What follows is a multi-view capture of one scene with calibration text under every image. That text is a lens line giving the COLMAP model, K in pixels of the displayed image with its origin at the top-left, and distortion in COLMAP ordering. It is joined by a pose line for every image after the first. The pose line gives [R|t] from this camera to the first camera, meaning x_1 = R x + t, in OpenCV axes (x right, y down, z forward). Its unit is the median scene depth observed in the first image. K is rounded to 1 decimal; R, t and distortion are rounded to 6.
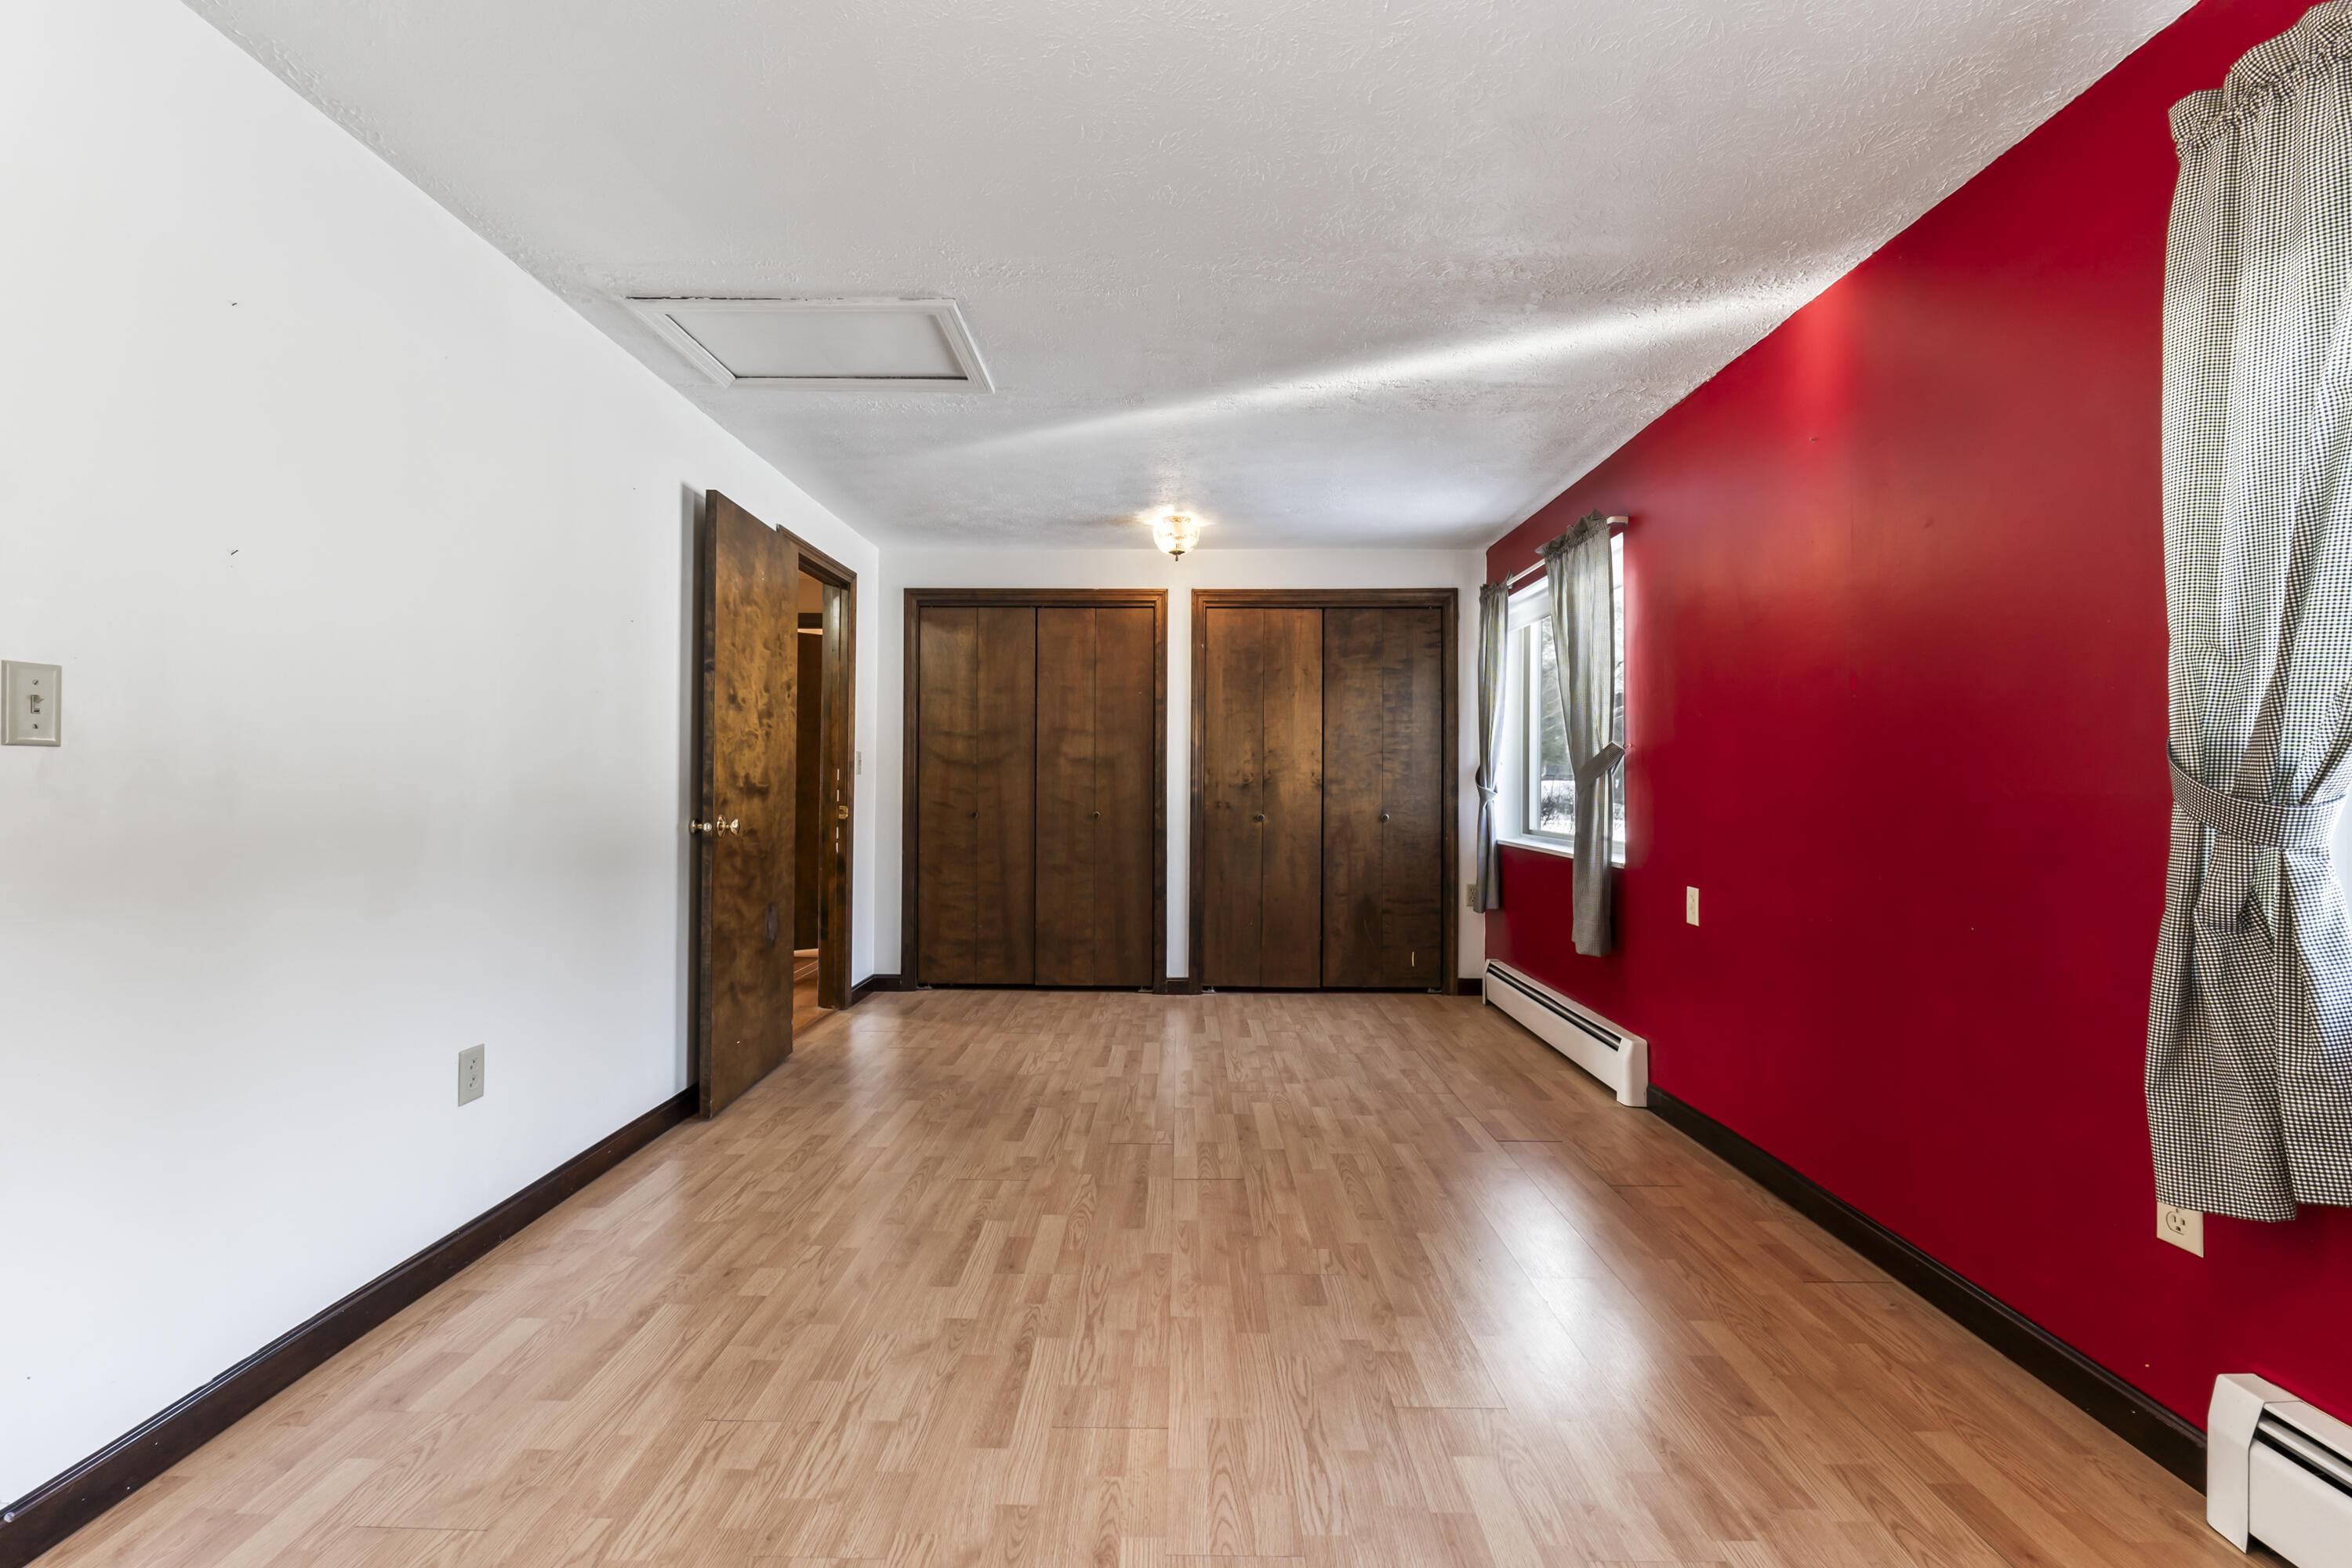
lens RADIAL K [[988.2, 0, 1170.8], [0, 988.2, 778.2], [0, 0, 1]] dist [-0.011457, -0.000455]
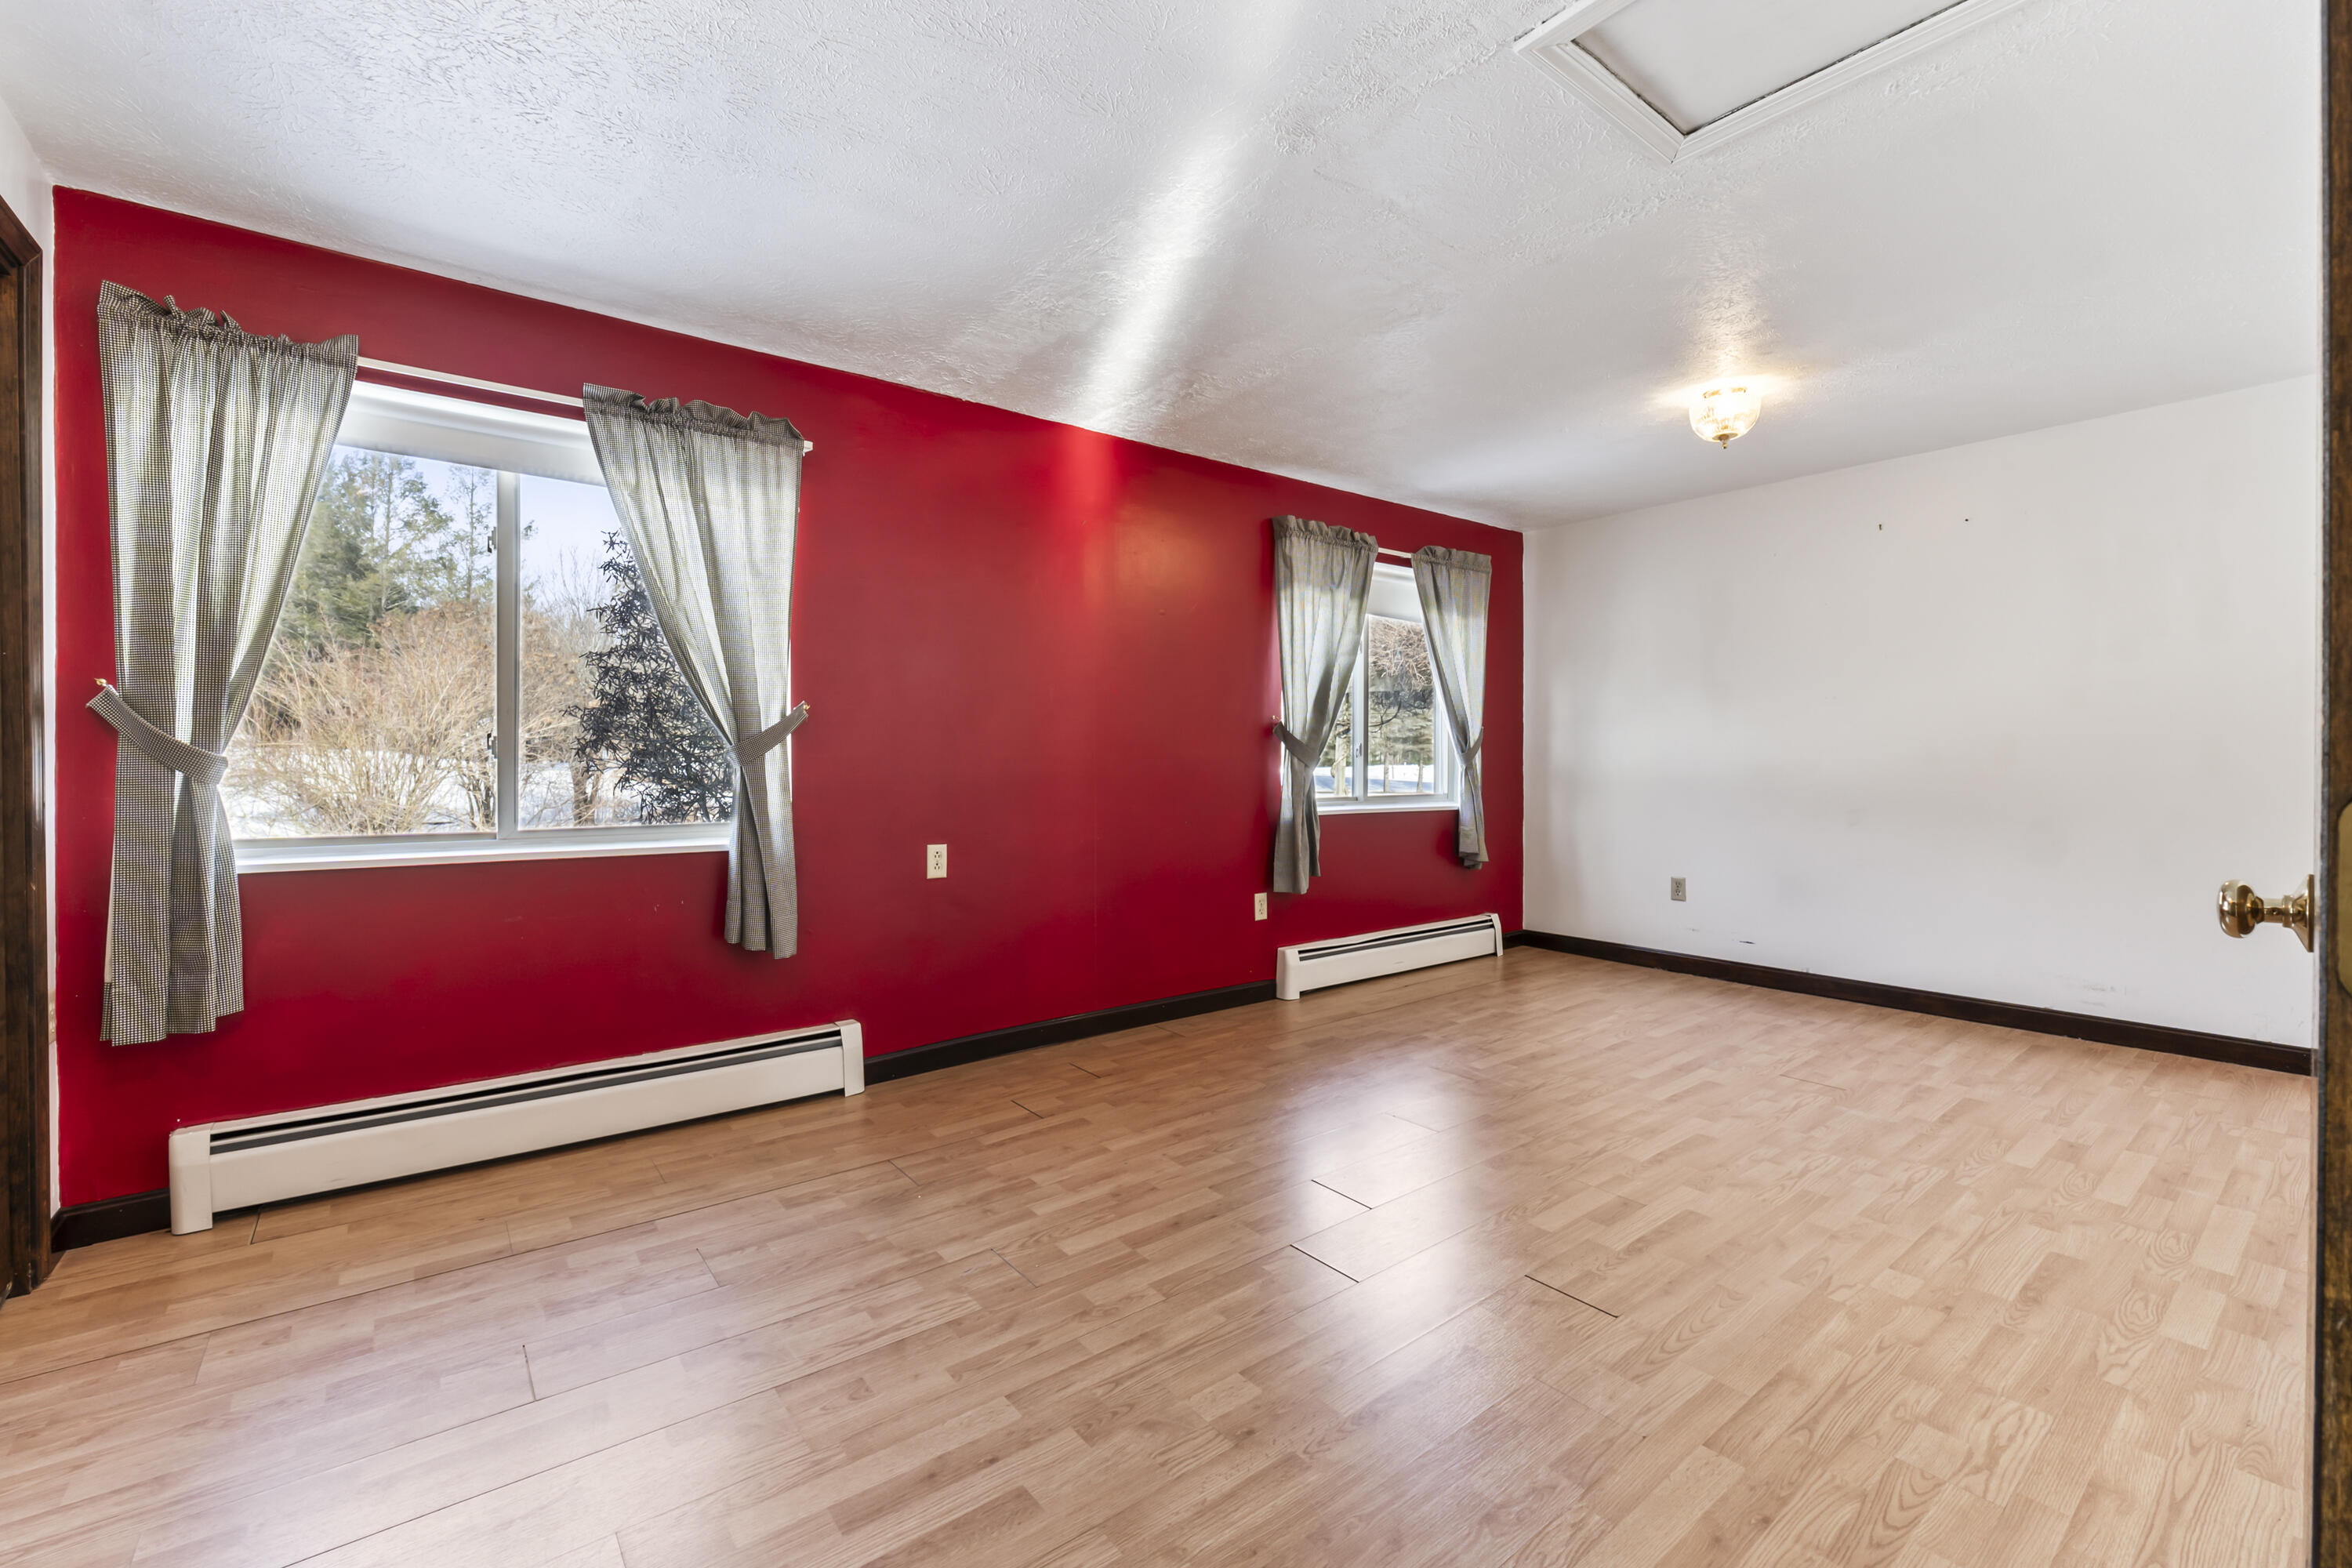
lens RADIAL K [[988.2, 0, 1167.9], [0, 988.2, 772.9], [0, 0, 1]] dist [-0.011457, -0.000455]
pose [[-0.622983, -0.017542, 0.782038, -0.636858], [-0.005954, 0.999826, 0.017685, 0.012878], [-0.782212, 0.006361, -0.622979, 1.922831]]
